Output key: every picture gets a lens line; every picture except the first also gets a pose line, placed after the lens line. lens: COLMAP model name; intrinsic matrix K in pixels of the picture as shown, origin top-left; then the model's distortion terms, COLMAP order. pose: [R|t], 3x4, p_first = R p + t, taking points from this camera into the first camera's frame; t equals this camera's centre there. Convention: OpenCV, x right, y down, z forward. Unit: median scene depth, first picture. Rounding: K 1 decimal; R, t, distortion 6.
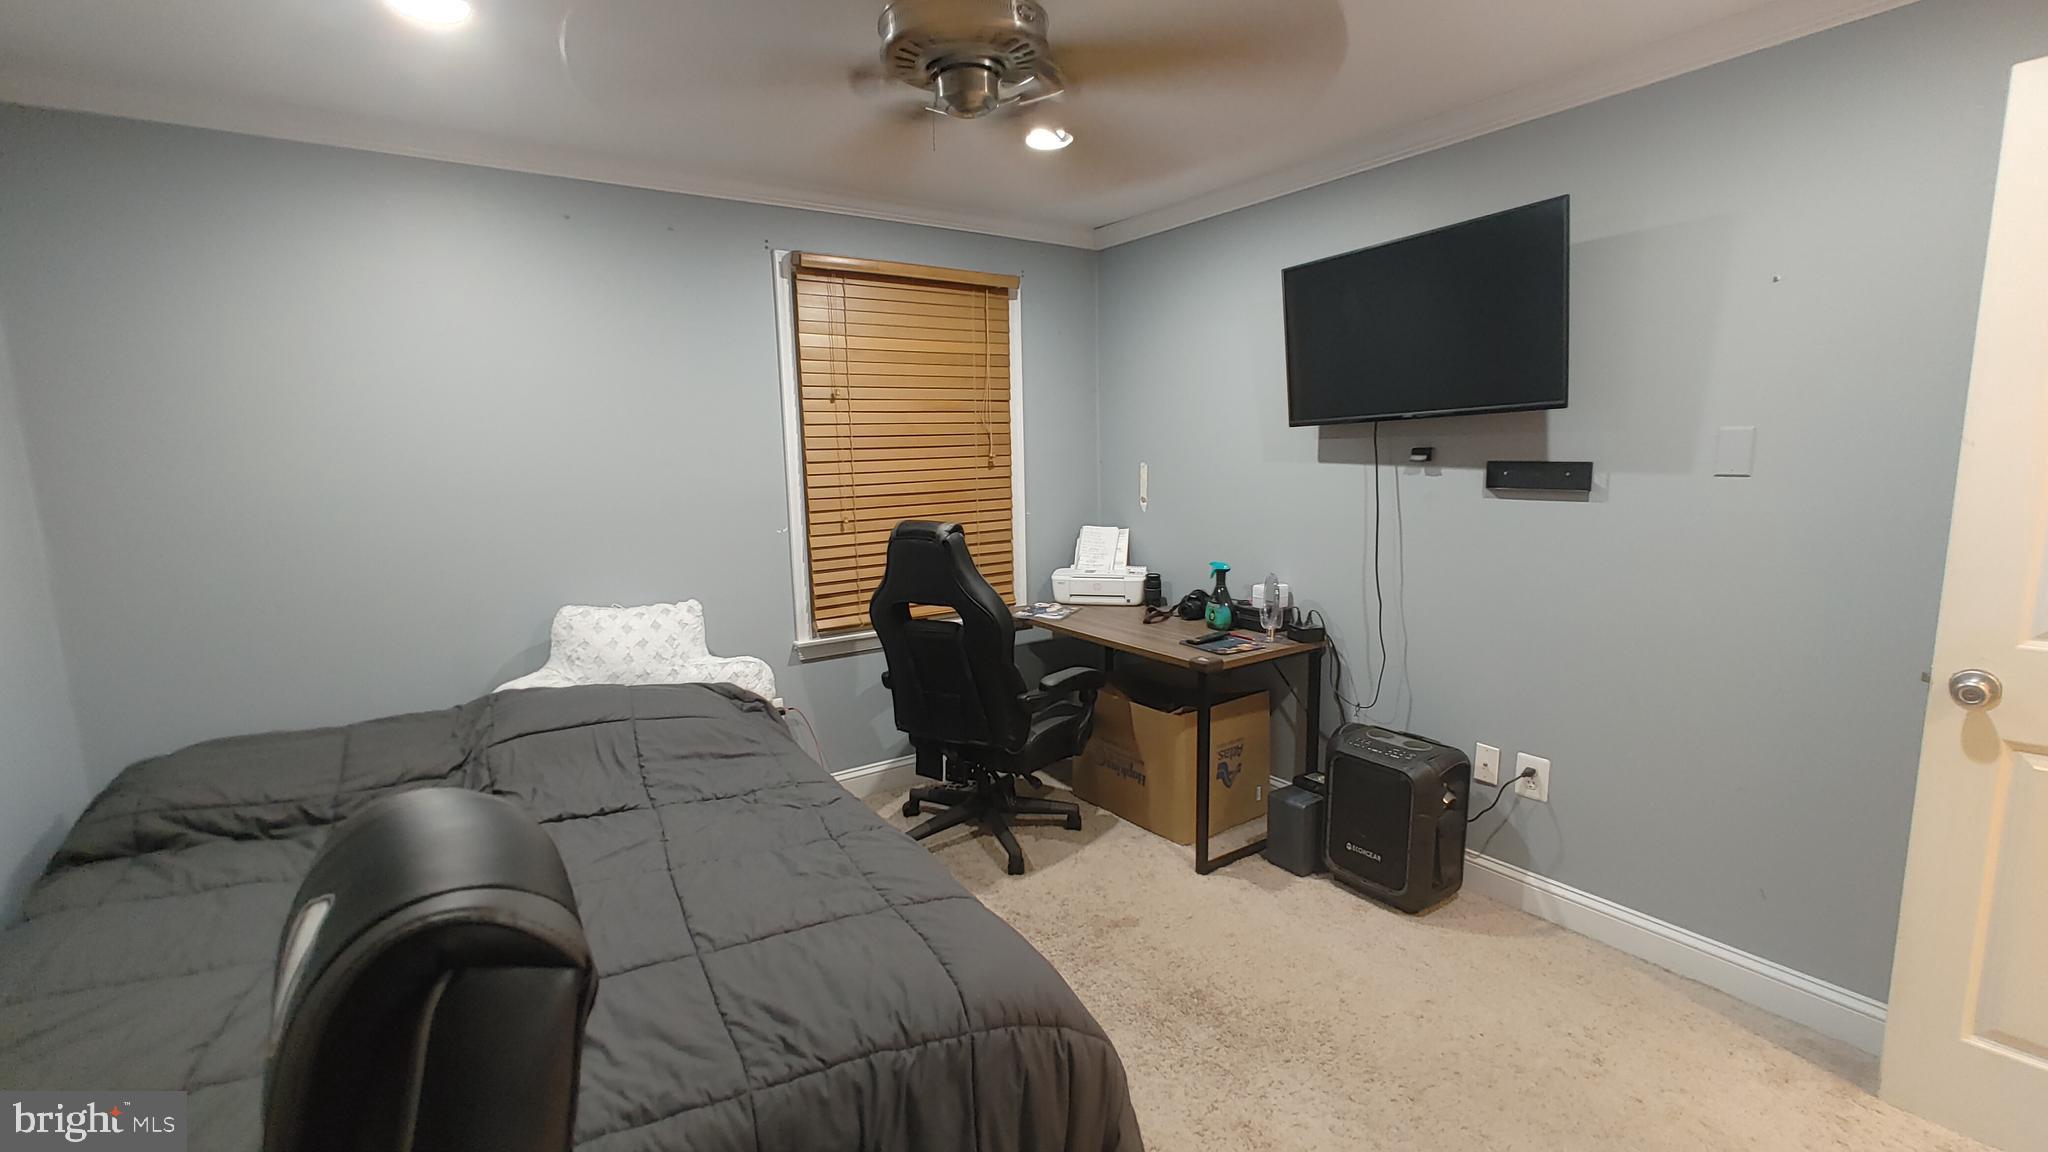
lens RADIAL K [[884.6, 0, 1030.0], [0, 884.6, 577.0], [0, 0, 1]] dist [0.002954, 0.000340]
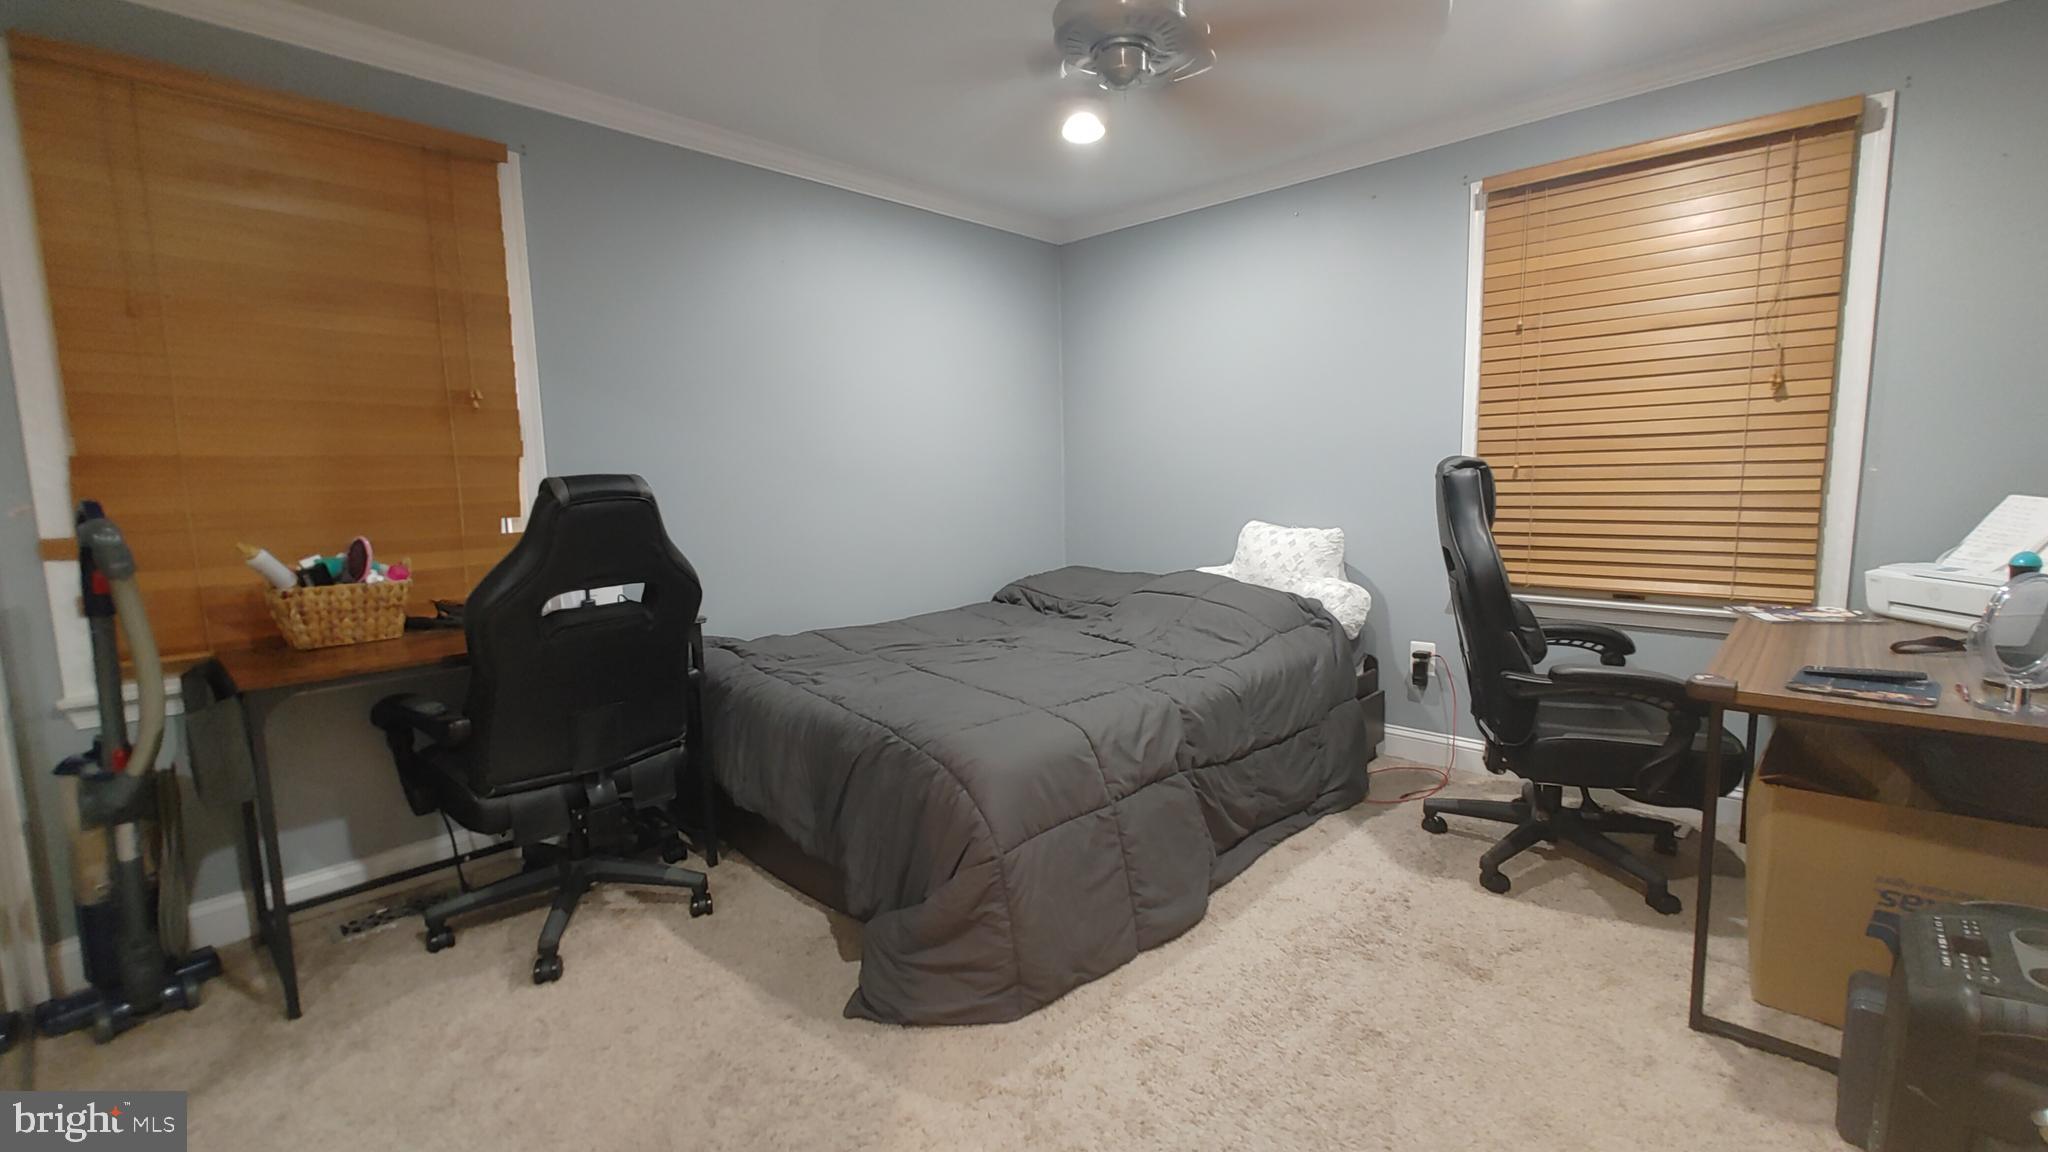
lens RADIAL K [[884.6, 0, 1031.0], [0, 884.6, 577.2], [0, 0, 1]] dist [0.002954, 0.000340]
pose [[0.215880, 0.135423, -0.966983, 0.609319], [-0.121012, 0.986411, 0.111128, 0.008705], [0.968892, 0.093026, 0.229334, 0.345852]]
